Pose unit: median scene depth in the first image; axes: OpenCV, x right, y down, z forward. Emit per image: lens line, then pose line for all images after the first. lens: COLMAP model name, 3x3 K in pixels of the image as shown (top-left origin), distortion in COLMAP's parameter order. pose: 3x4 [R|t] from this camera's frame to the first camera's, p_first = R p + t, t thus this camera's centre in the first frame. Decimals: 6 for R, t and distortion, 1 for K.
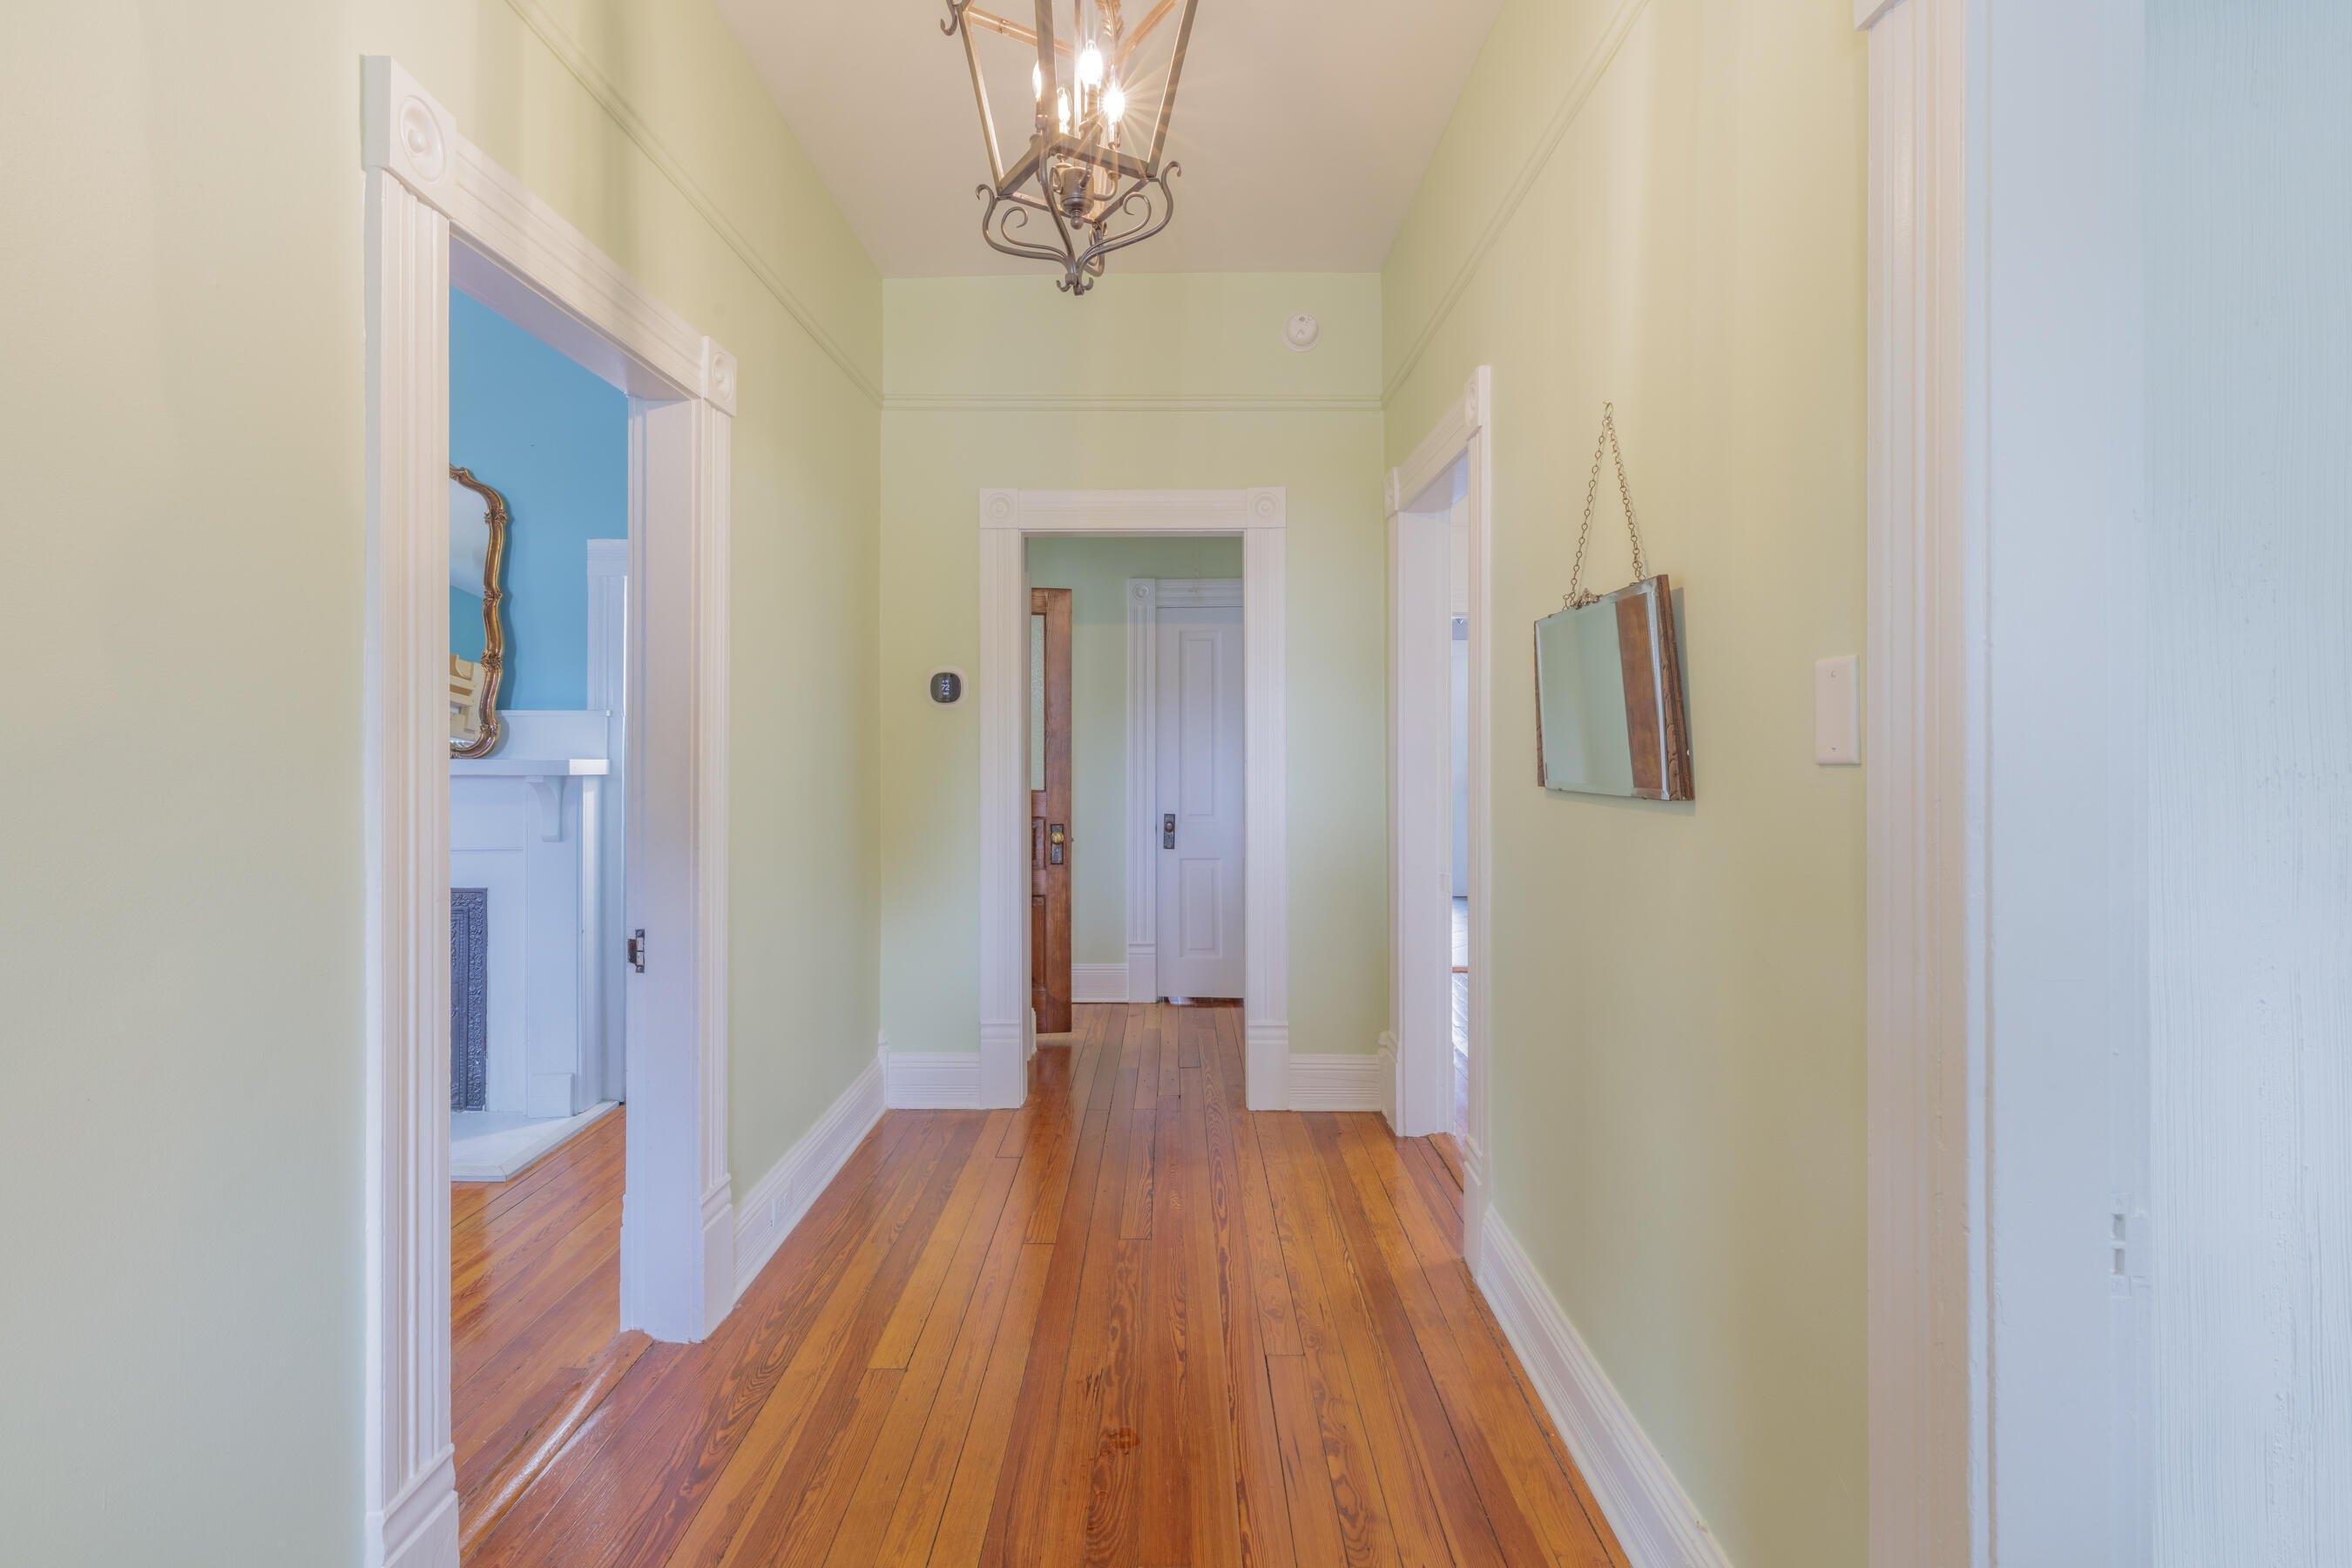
lens RADIAL K [[1071.9, 0, 1171.6], [0, 1071.9, 788.4], [0, 0, 1]] dist [-0.000927, 0.000183]
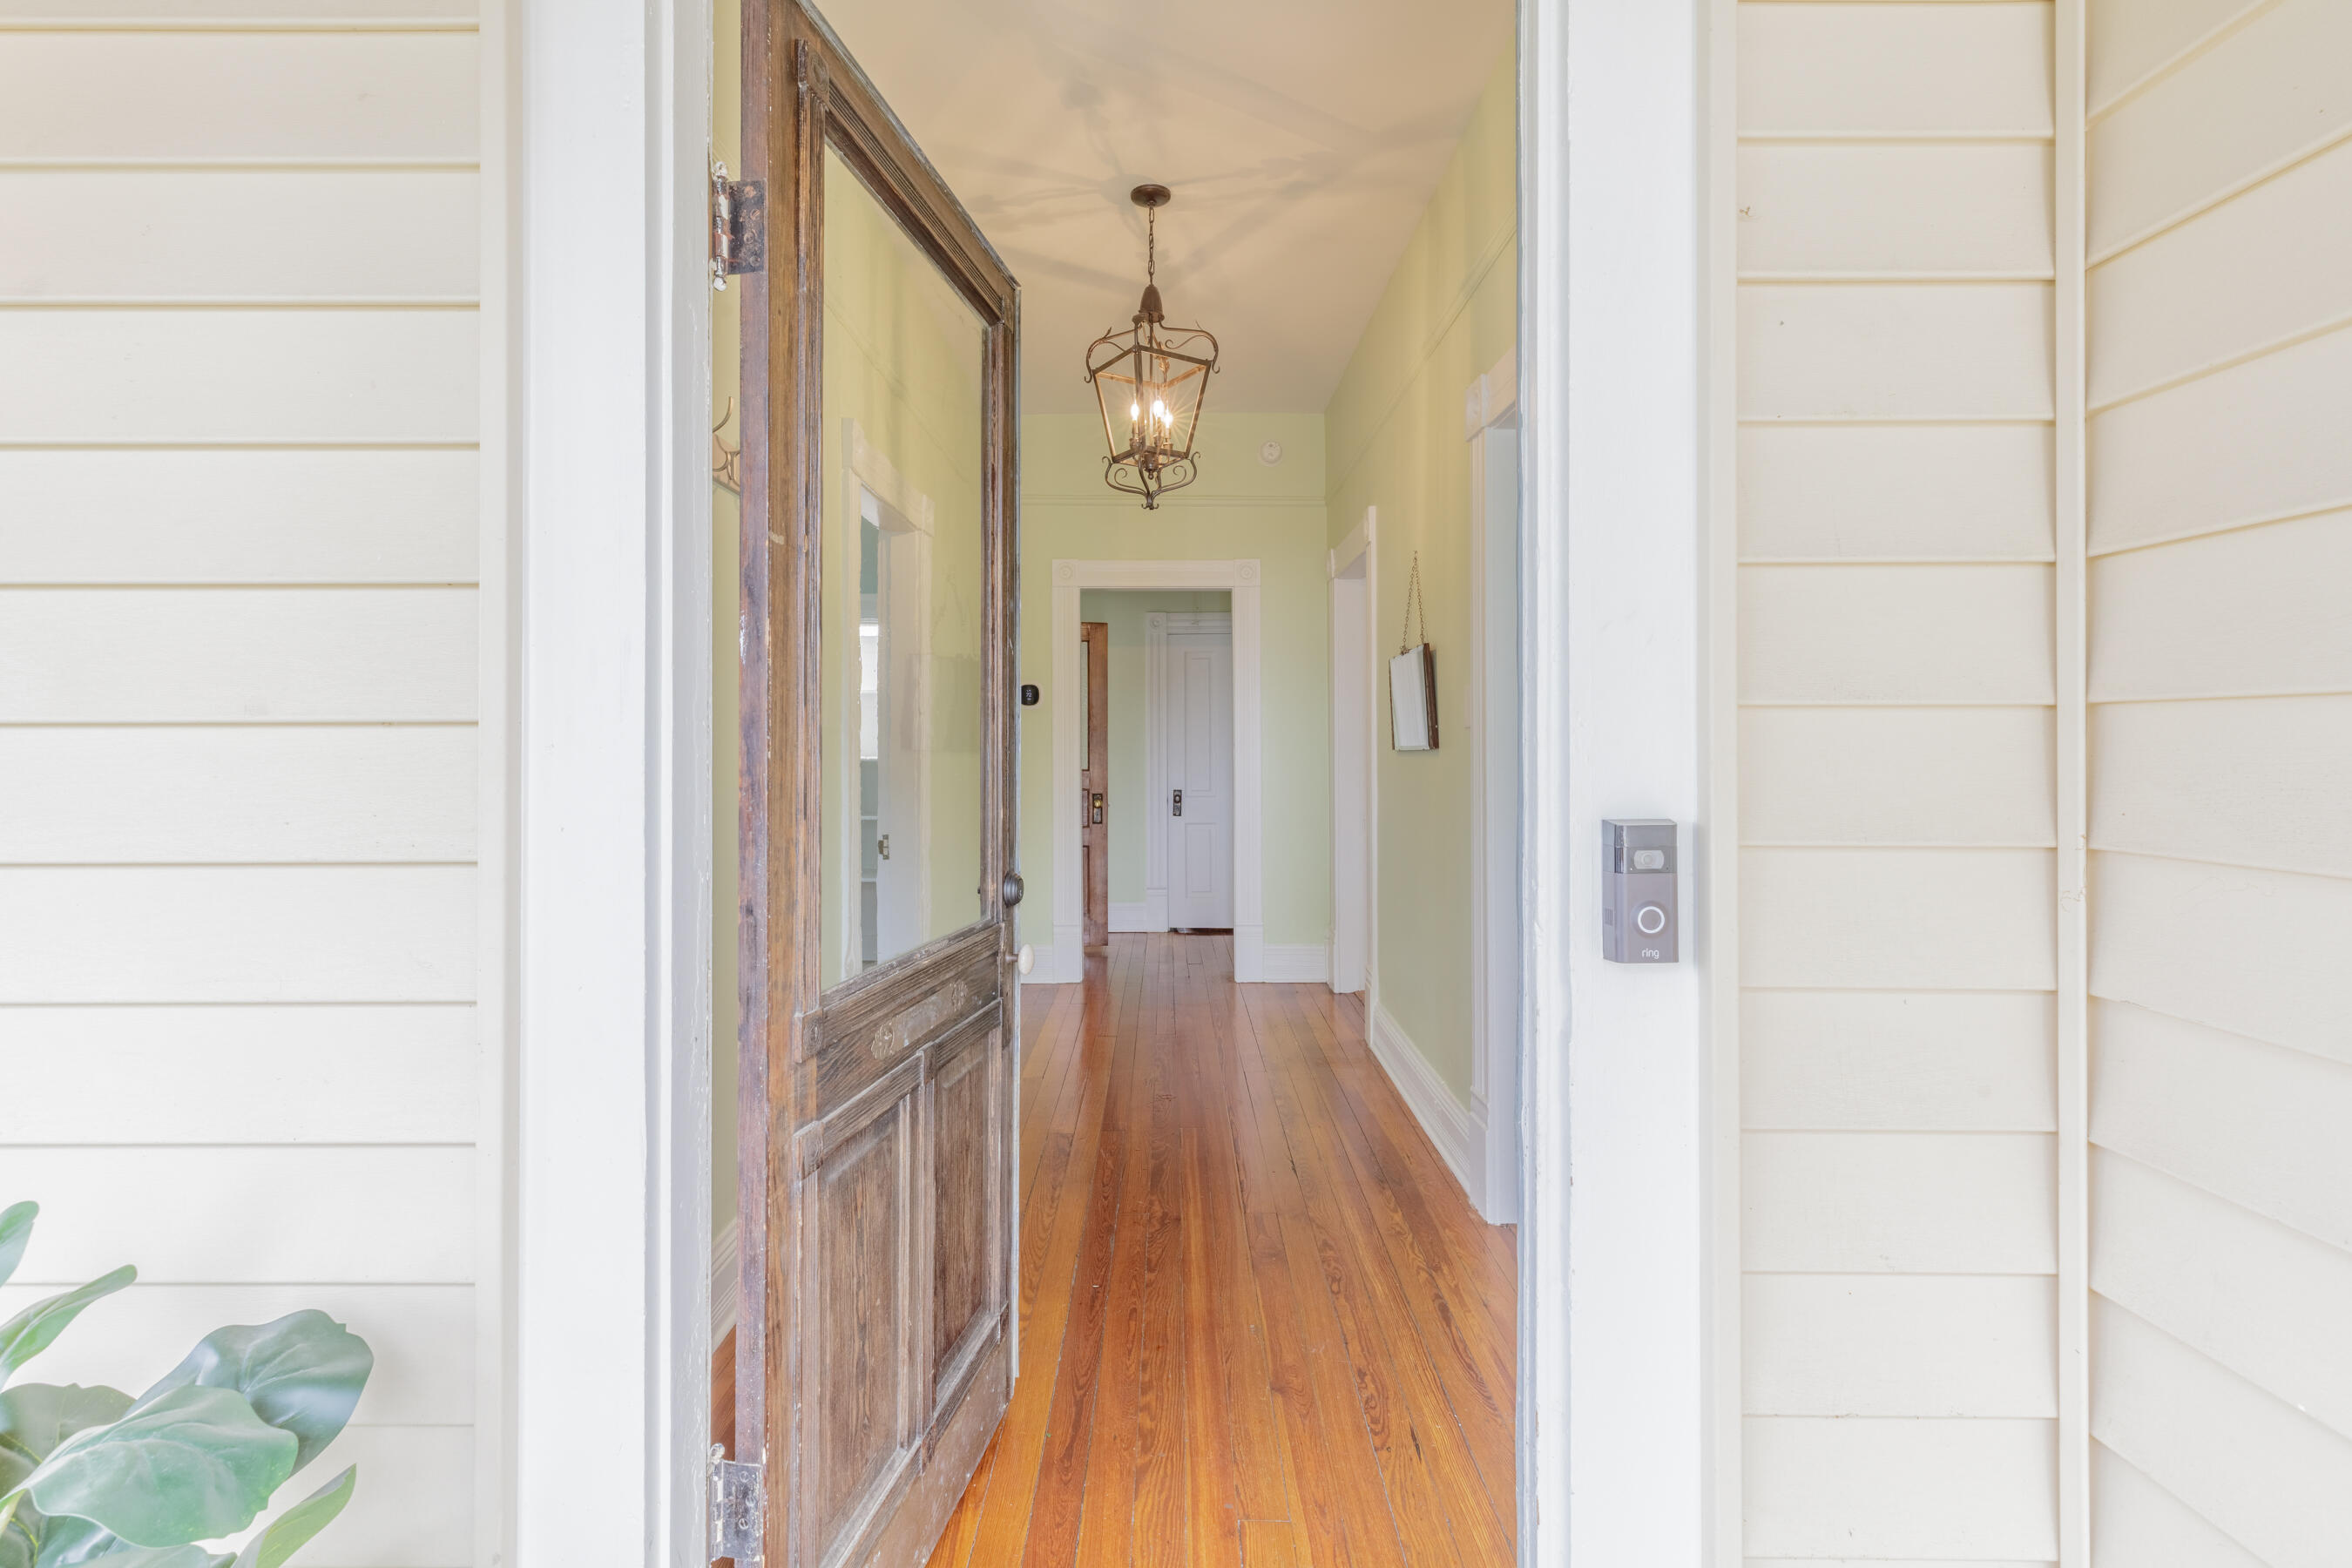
lens RADIAL K [[1071.9, 0, 1179.7], [0, 1071.9, 779.4], [0, 0, 1]] dist [-0.000927, 0.000183]
pose [[0.999892, -0.001676, 0.014630, -0.027353], [0.001870, 0.999911, -0.013246, 0.041855], [-0.014607, 0.013272, 0.999805, -0.474675]]
